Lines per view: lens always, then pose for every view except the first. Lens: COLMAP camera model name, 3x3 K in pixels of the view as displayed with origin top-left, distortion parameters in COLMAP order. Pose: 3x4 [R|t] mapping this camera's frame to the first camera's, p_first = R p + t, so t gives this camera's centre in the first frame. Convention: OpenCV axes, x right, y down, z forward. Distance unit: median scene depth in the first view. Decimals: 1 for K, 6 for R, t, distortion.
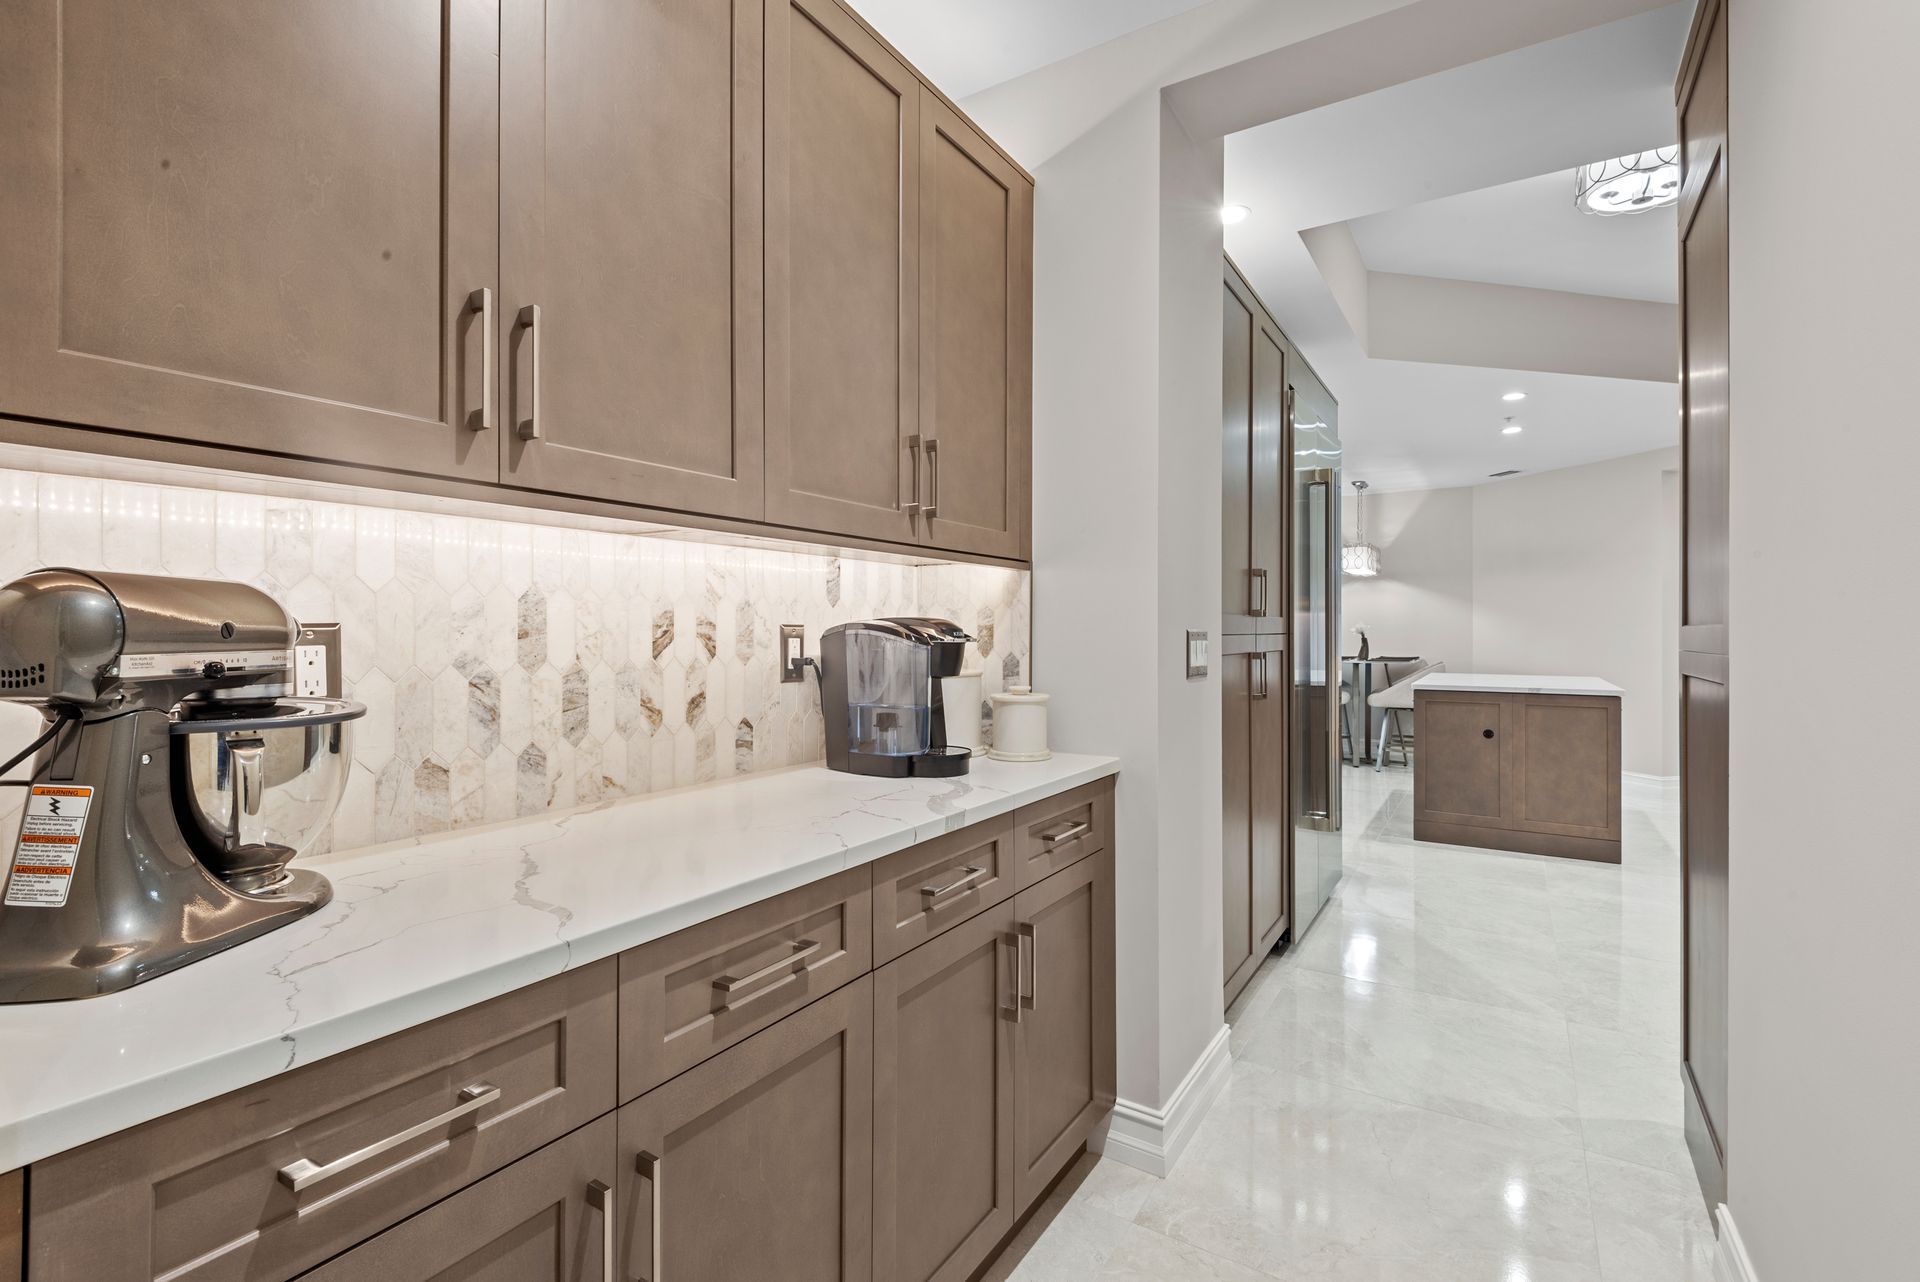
lens RADIAL K [[868.8, 0, 961.0], [0, 868.8, 627.5], [0, 0, 1]] dist [0.028929, -0.013666]
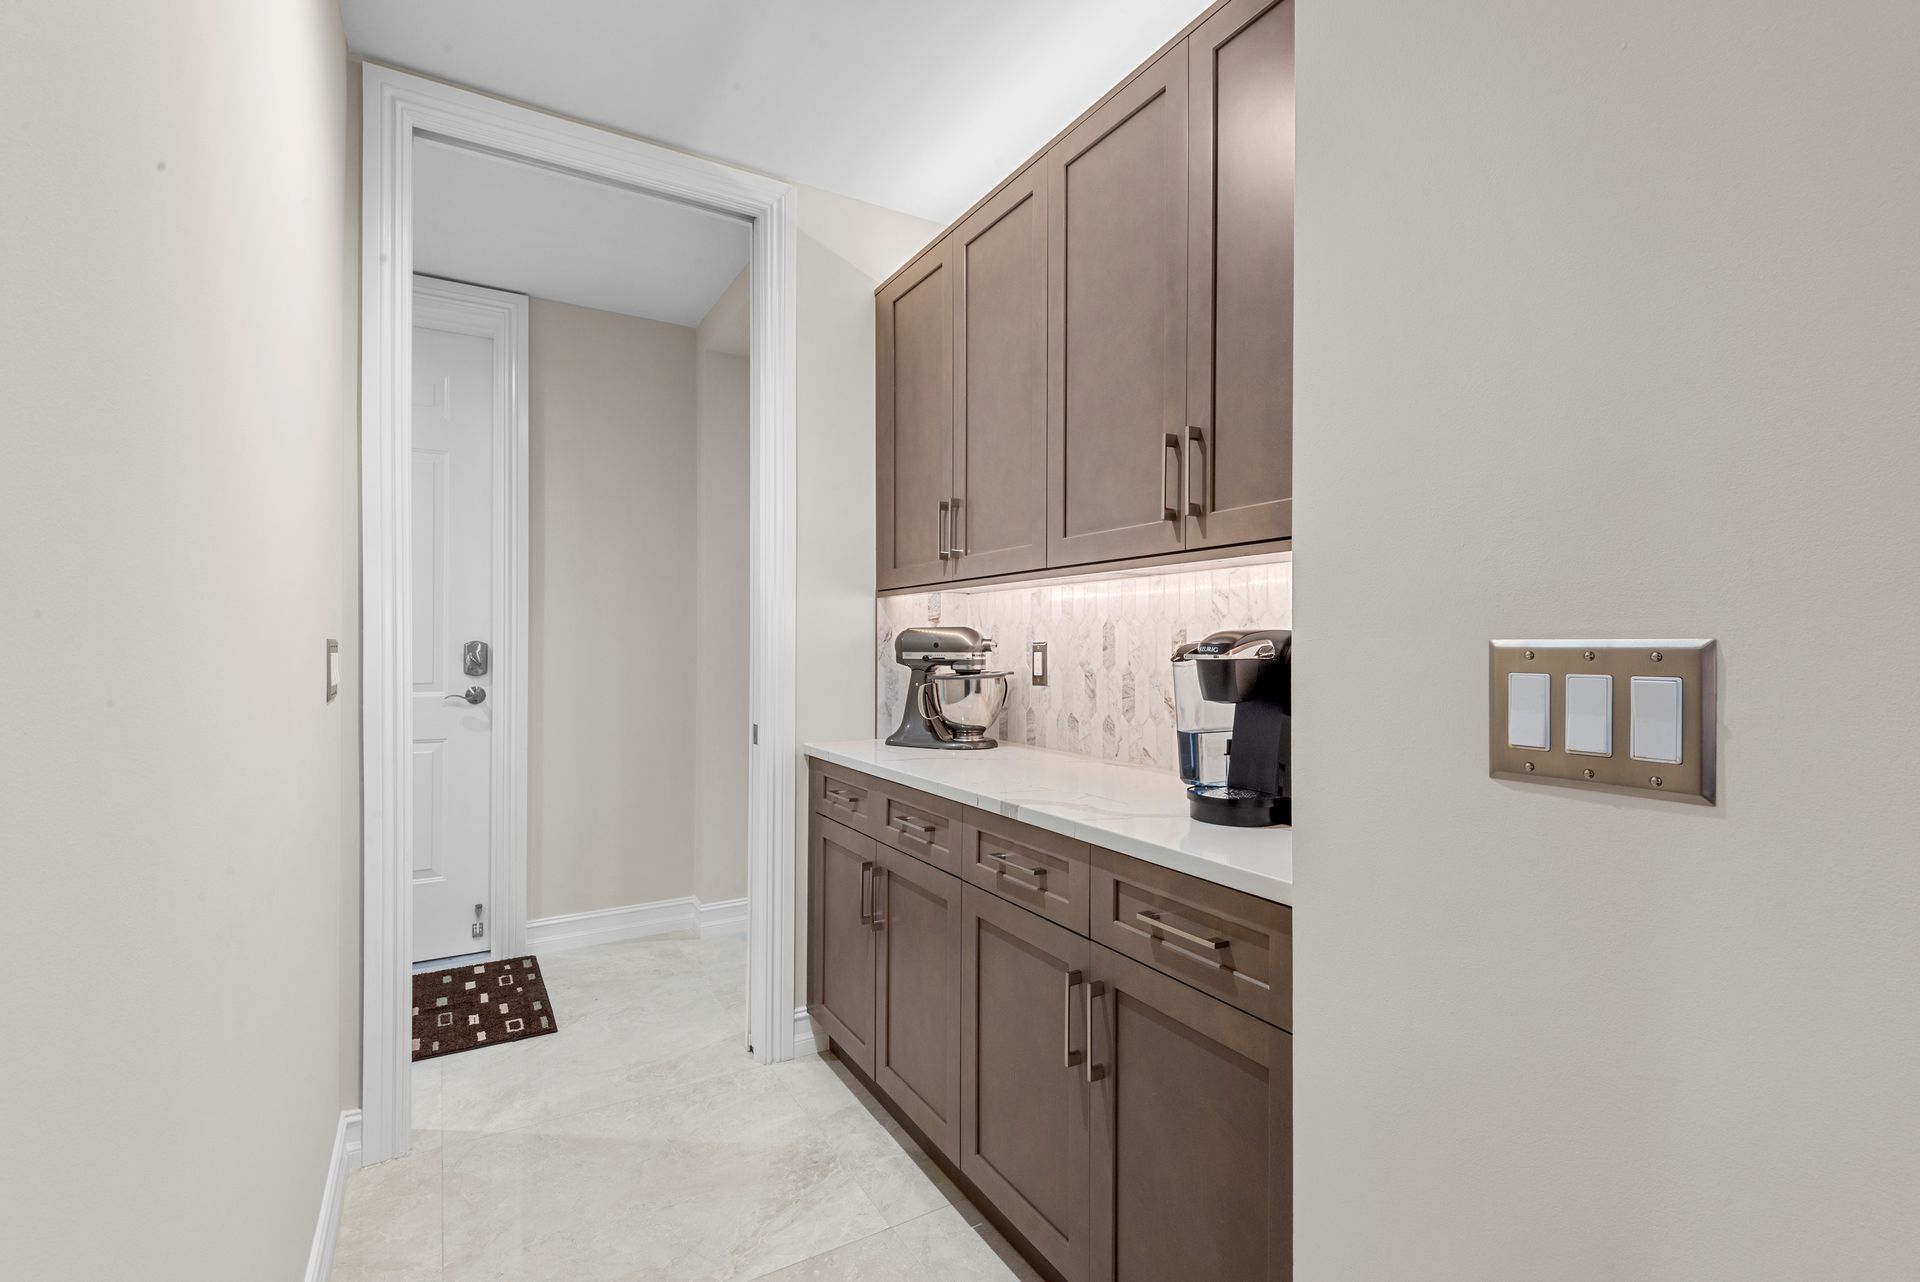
lens RADIAL K [[868.8, 0, 964.6], [0, 868.8, 646.7], [0, 0, 1]] dist [0.028929, -0.013666]
pose [[-0.451619, -0.002347, -0.892208, 0.973962], [-0.003576, 0.999993, -0.000821, 0.007332], [0.892204, 0.002820, -0.451625, 1.362289]]
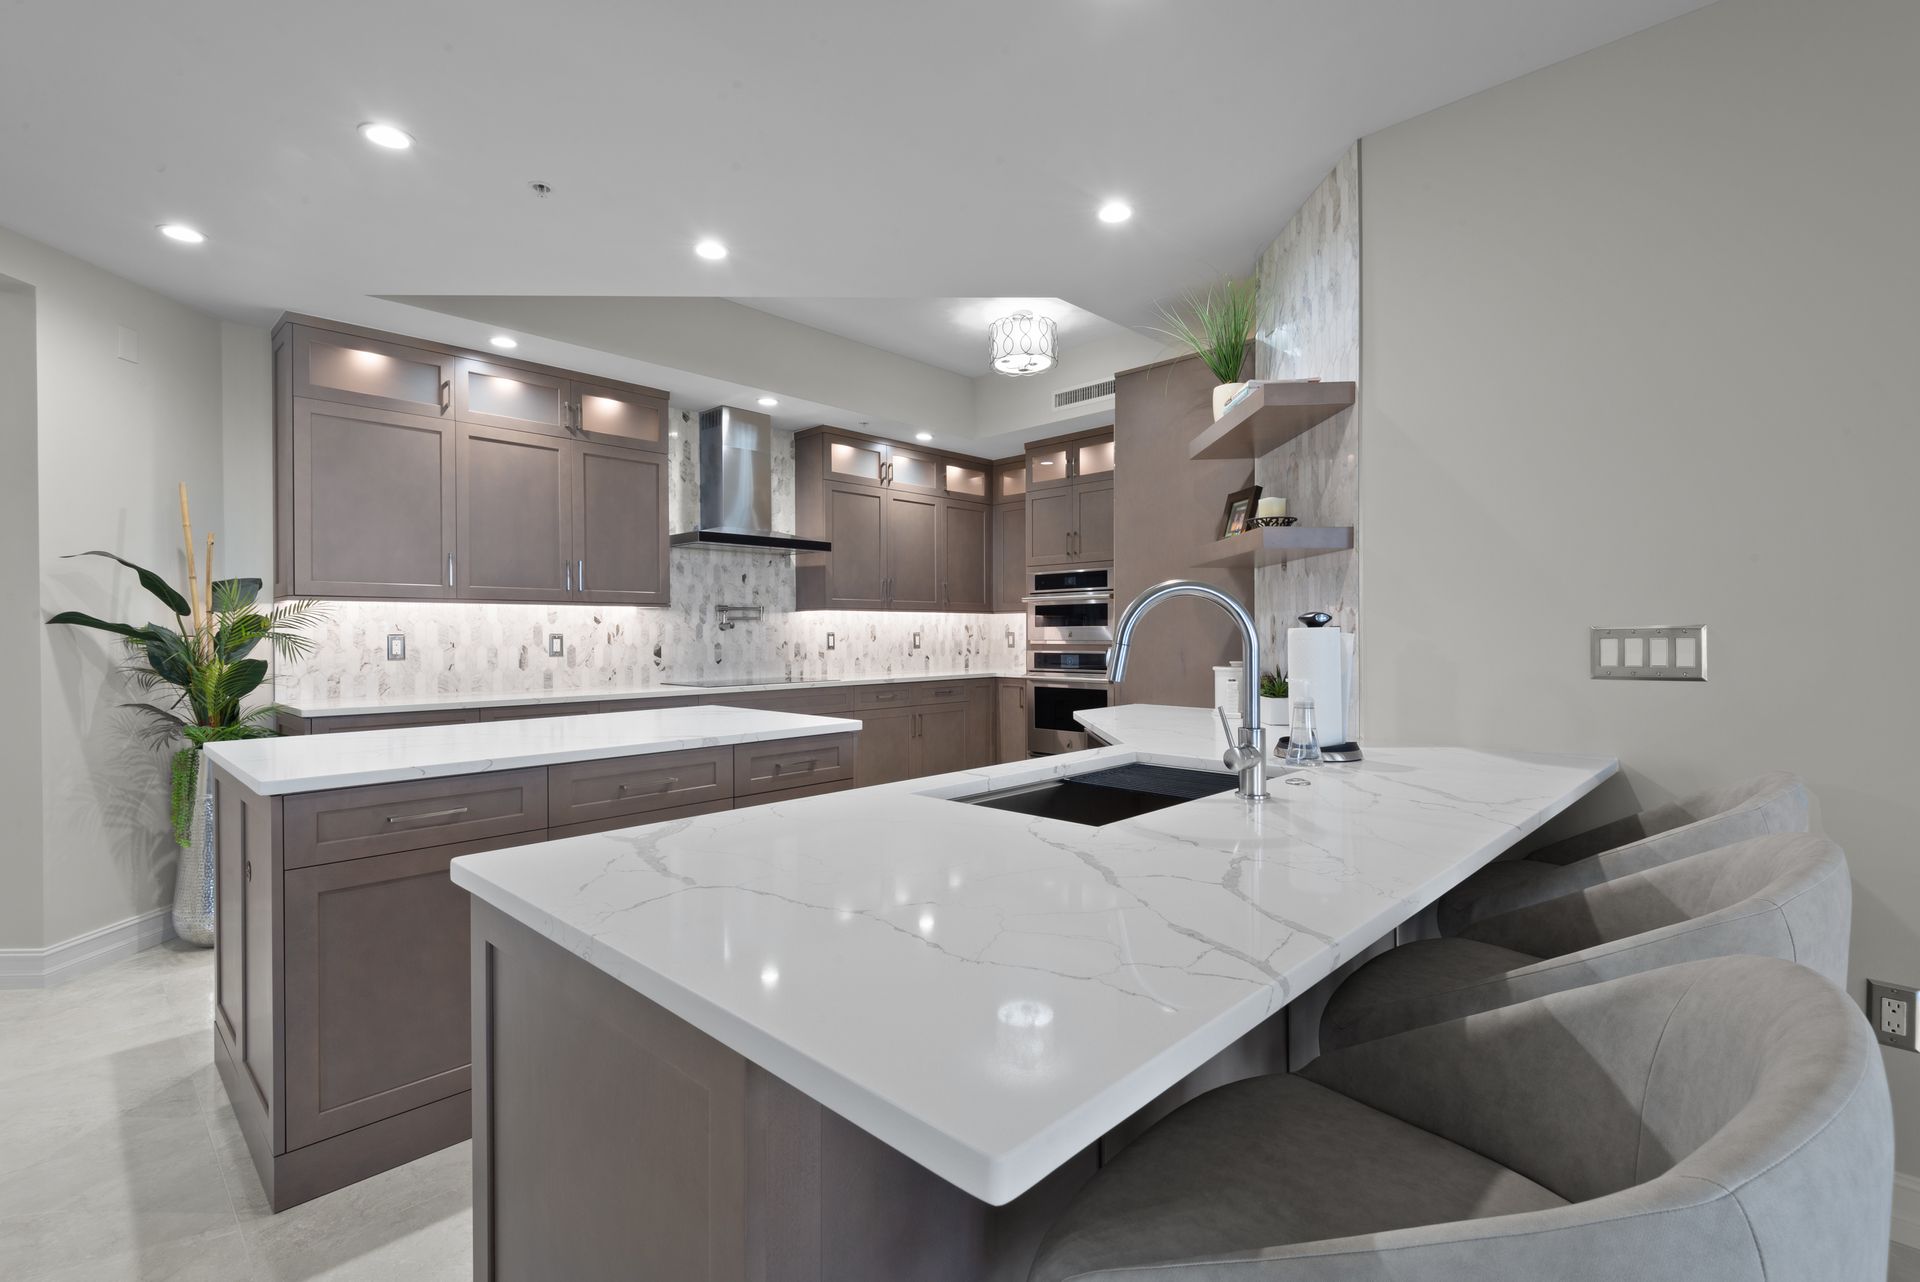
lens RADIAL K [[868.8, 0, 965.6], [0, 868.8, 641.5], [0, 0, 1]] dist [0.028929, -0.013666]
pose [[-0.980018, 0.002252, 0.198895, 1.090727], [0.003768, 0.999967, 0.007241, 0.019801], [-0.198872, 0.007846, -0.979994, 5.107356]]
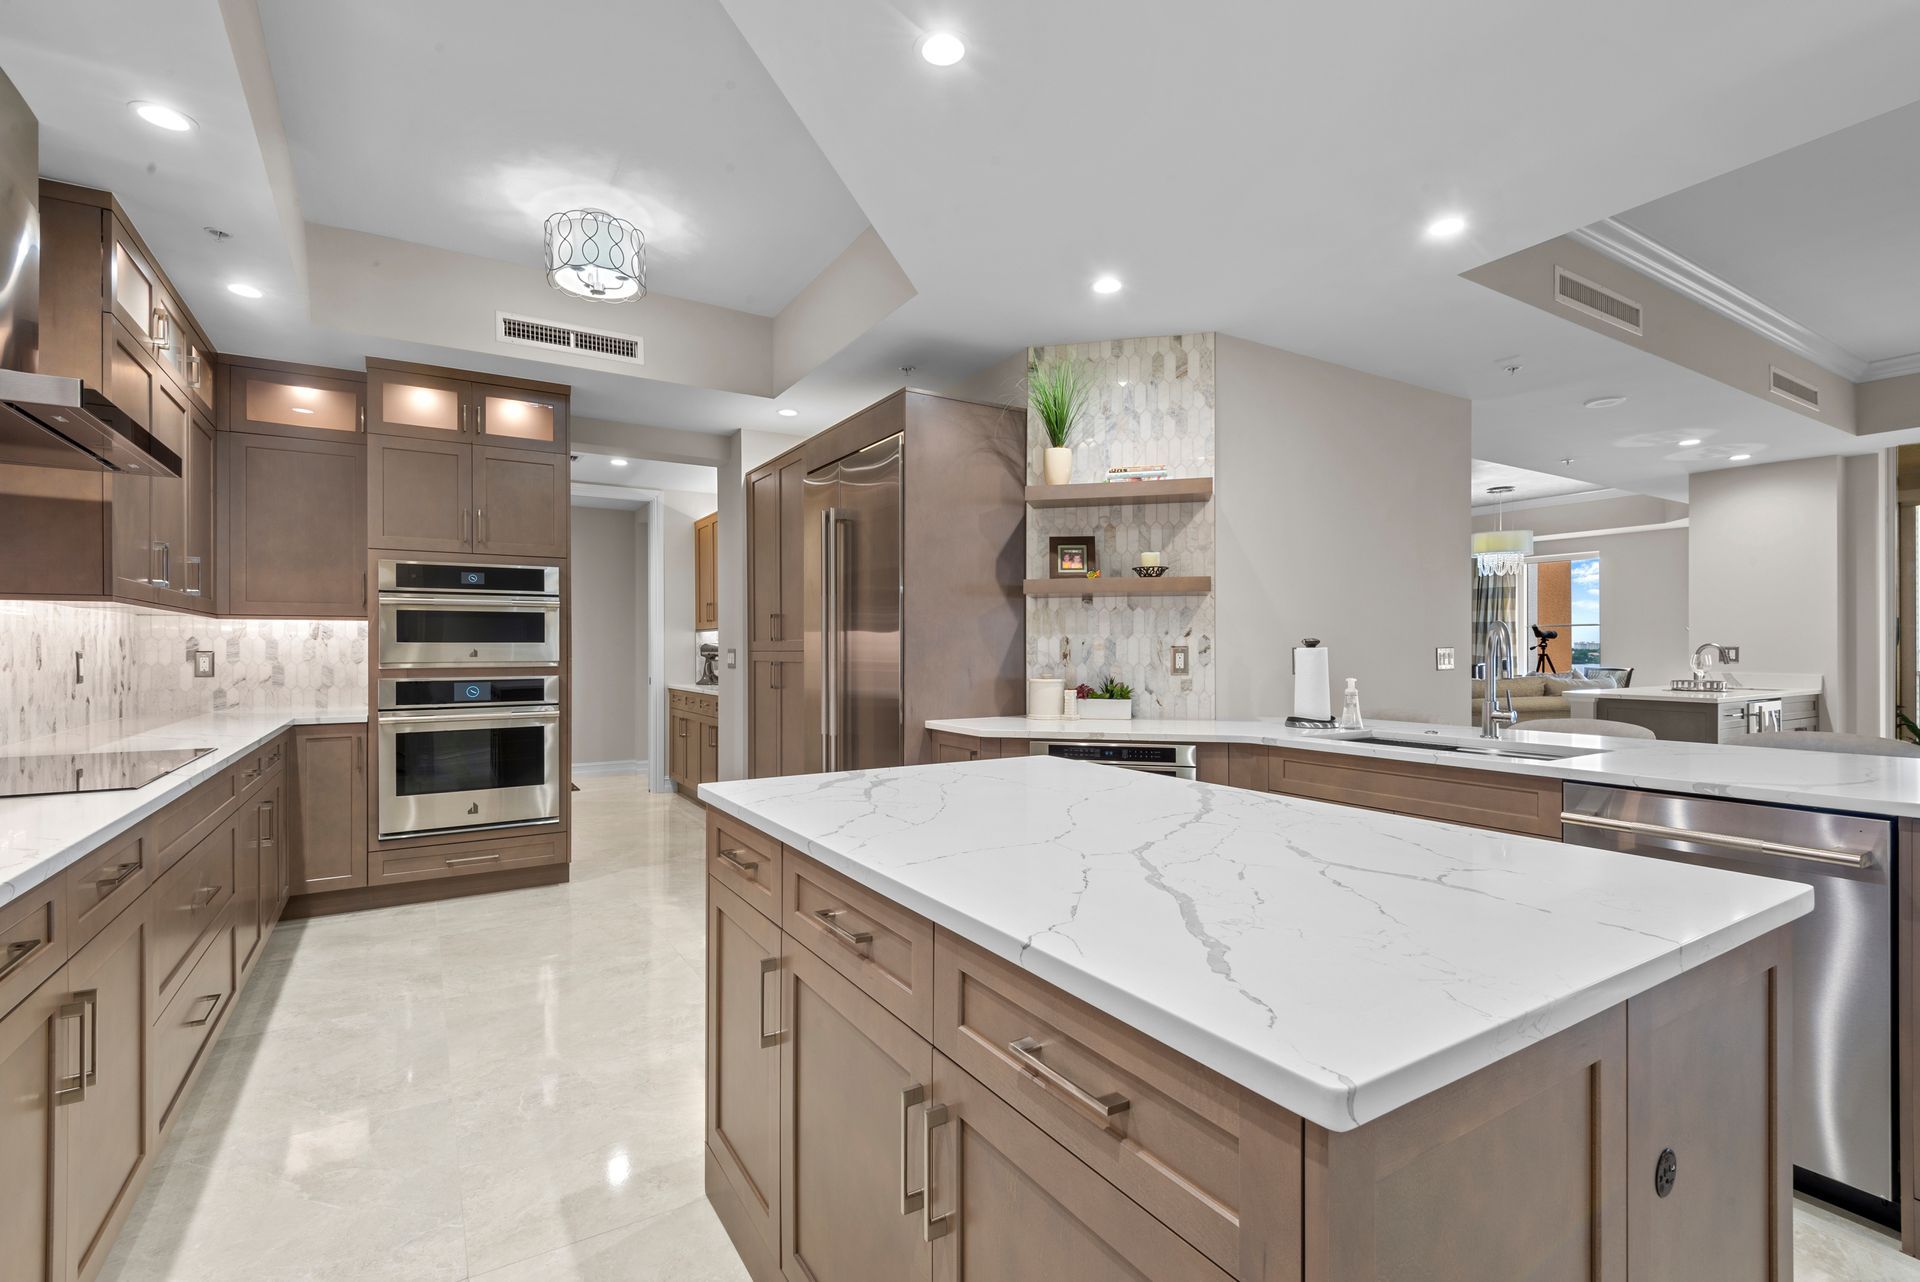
lens RADIAL K [[868.8, 0, 963.9], [0, 868.8, 655.2], [0, 0, 1]] dist [0.028929, -0.013666]
pose [[-0.432485, 0.007378, -0.901611, 3.204493], [0.004346, 0.999972, 0.006099, 0.012625], [0.901631, -0.001281, -0.432505, 3.842054]]
